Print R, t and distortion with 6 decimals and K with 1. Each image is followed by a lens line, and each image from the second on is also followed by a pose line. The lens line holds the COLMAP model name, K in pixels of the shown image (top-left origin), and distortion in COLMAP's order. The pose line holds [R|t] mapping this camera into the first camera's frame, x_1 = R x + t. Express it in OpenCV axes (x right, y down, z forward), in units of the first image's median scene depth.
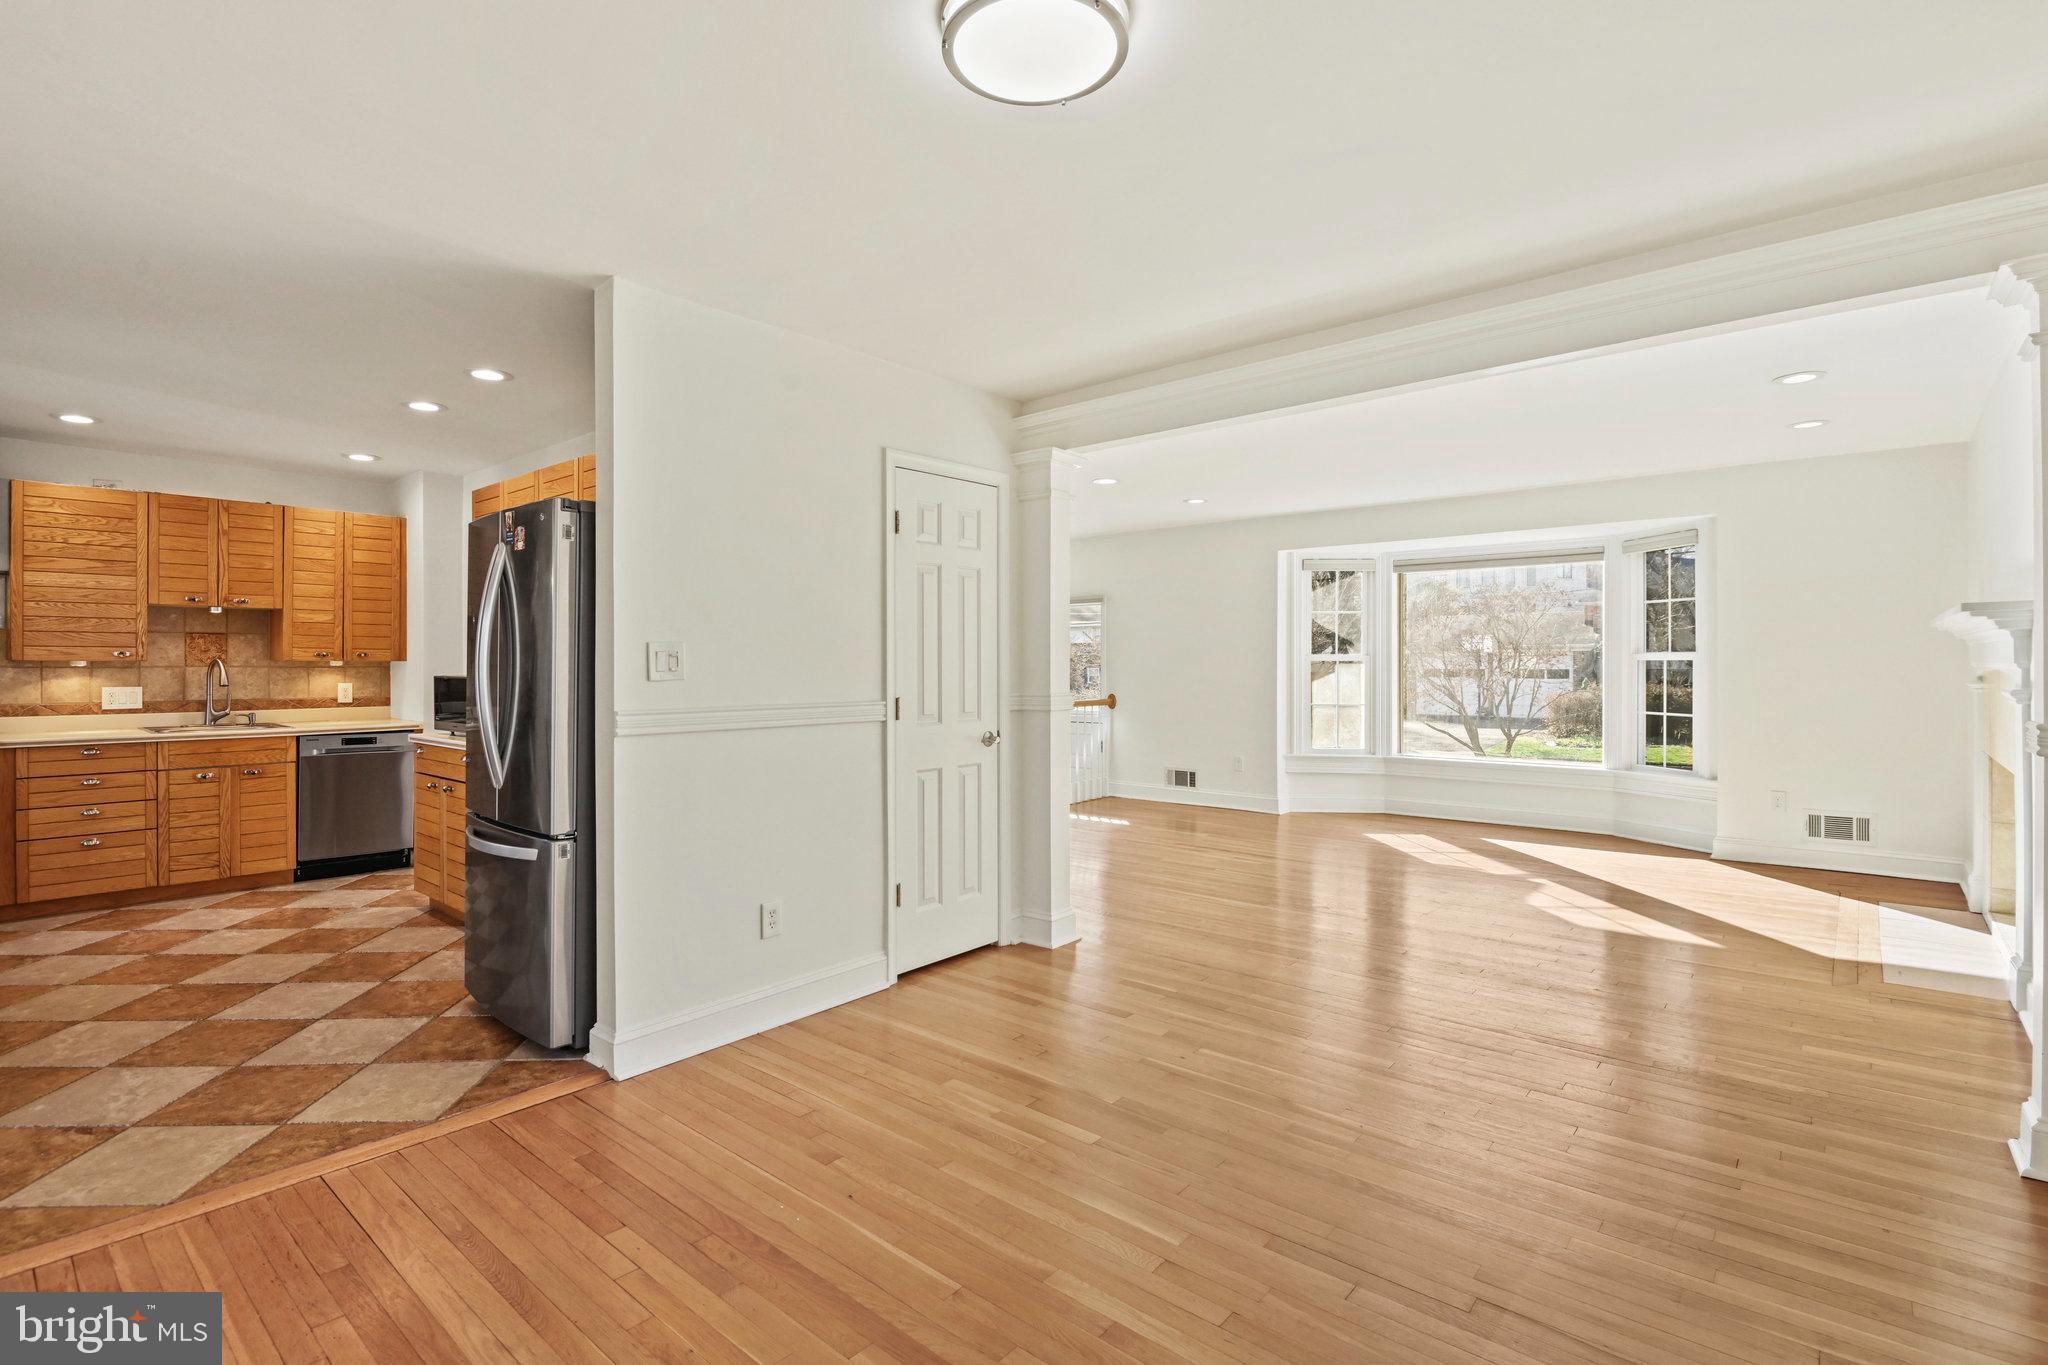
lens RADIAL K [[950.3, 0, 995.2], [0, 950.3, 664.1], [0, 0, 1]] dist [-0.012162, -0.002003]
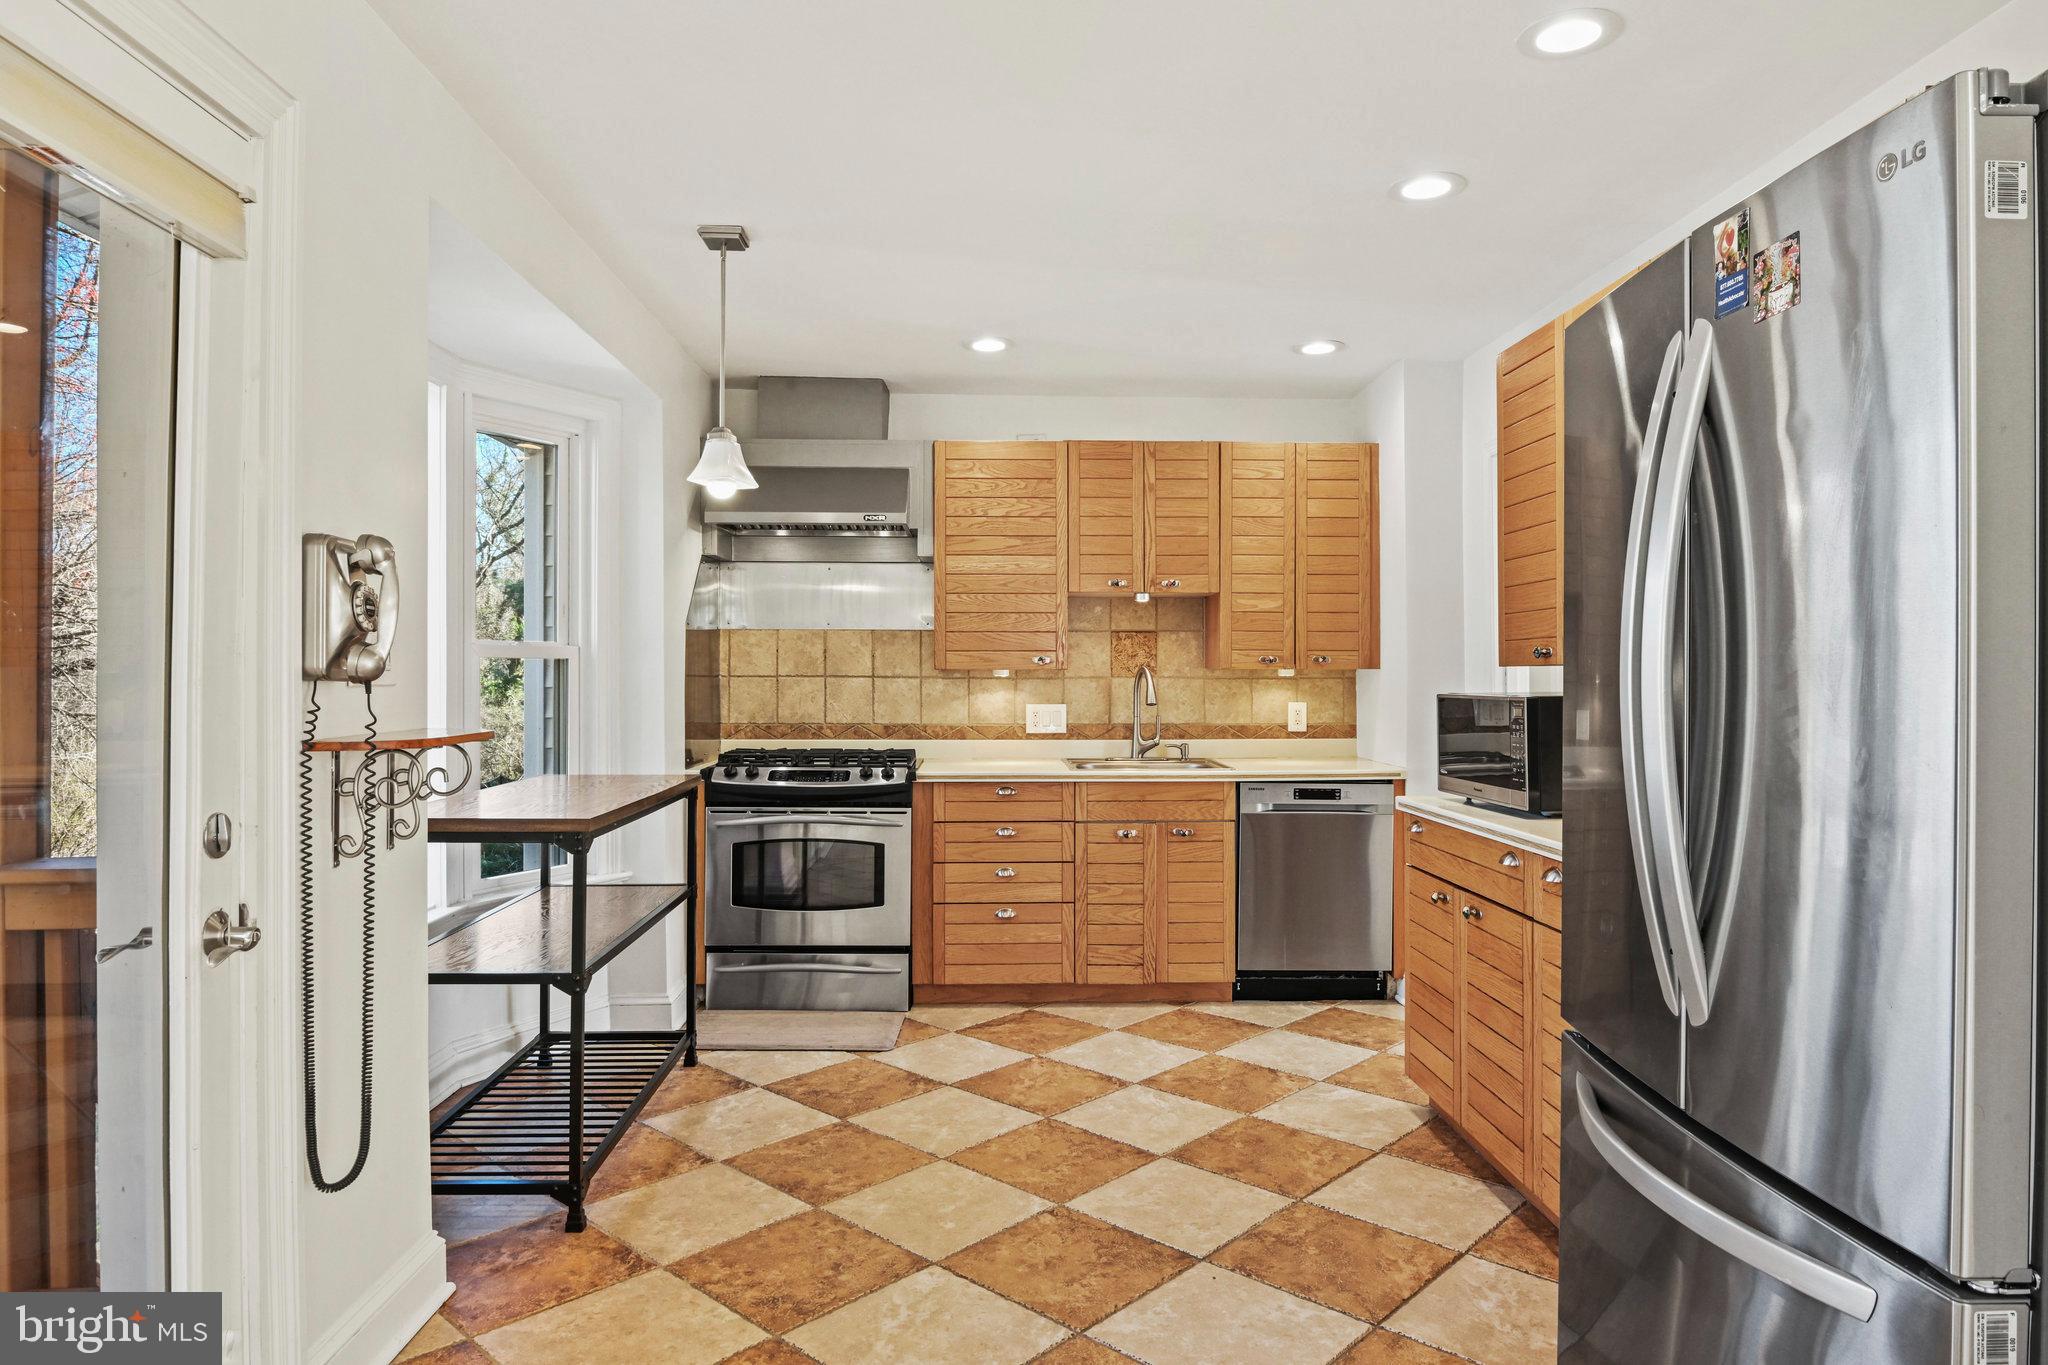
lens RADIAL K [[1226.6, 0, 1026.3], [0, 1226.6, 662.3], [0, 0, 1]] dist [-0.022627, -0.004056]
pose [[0.686420, -0.008308, -0.727158, -0.223207], [0.000493, 0.999940, -0.010960, 0.001314], [0.727205, 0.007165, 0.686383, 0.312566]]
